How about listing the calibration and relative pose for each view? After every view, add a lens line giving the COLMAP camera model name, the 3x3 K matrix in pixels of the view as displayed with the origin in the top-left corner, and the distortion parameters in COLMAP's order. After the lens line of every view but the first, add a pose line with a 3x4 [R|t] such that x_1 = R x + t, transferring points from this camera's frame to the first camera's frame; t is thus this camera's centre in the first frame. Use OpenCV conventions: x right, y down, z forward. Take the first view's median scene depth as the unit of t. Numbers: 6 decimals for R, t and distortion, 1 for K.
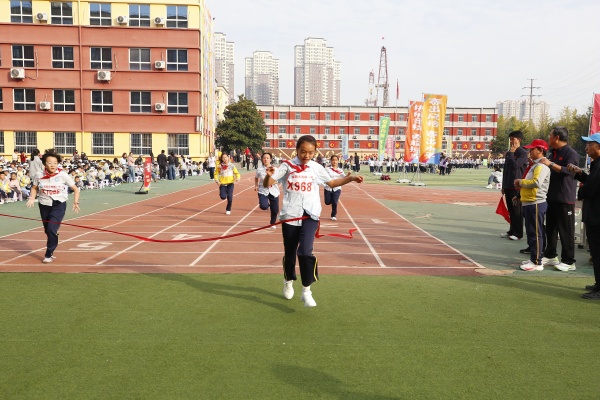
lens RADIAL K [[570.6, 0, 300.0], [0, 570.6, 200.0], [0, 0, 1]] dist [0.034066, 0.040653]
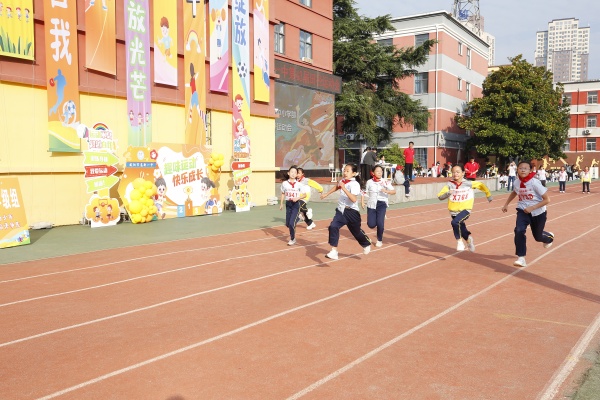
lens RADIAL K [[570.6, 0, 300.0], [0, 570.6, 200.0], [0, 0, 1]] dist [0.034066, 0.040653]
pose [[0.830698, 0.022374, -0.556273, 0.080128], [-0.032918, 0.999418, -0.008959, -0.066520], [0.555749, 0.025754, 0.830951, 0.886222]]
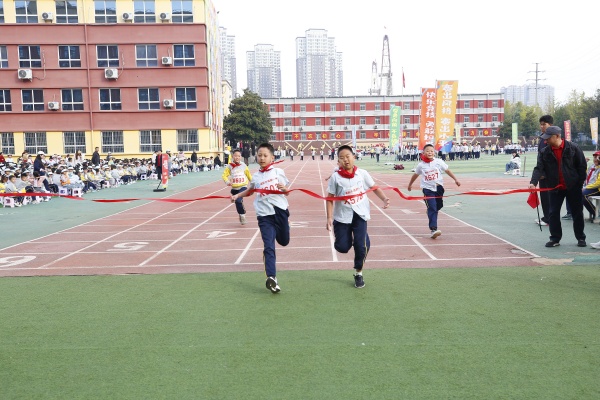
lens RADIAL K [[570.6, 0, 300.0], [0, 570.6, 200.0], [0, 0, 1]] dist [0.034066, 0.040653]
pose [[0.999470, -0.031062, -0.009771, -0.011006], [0.031191, 0.999424, 0.013360, -0.000488], [0.009350, -0.013658, 0.999863, 0.004615]]
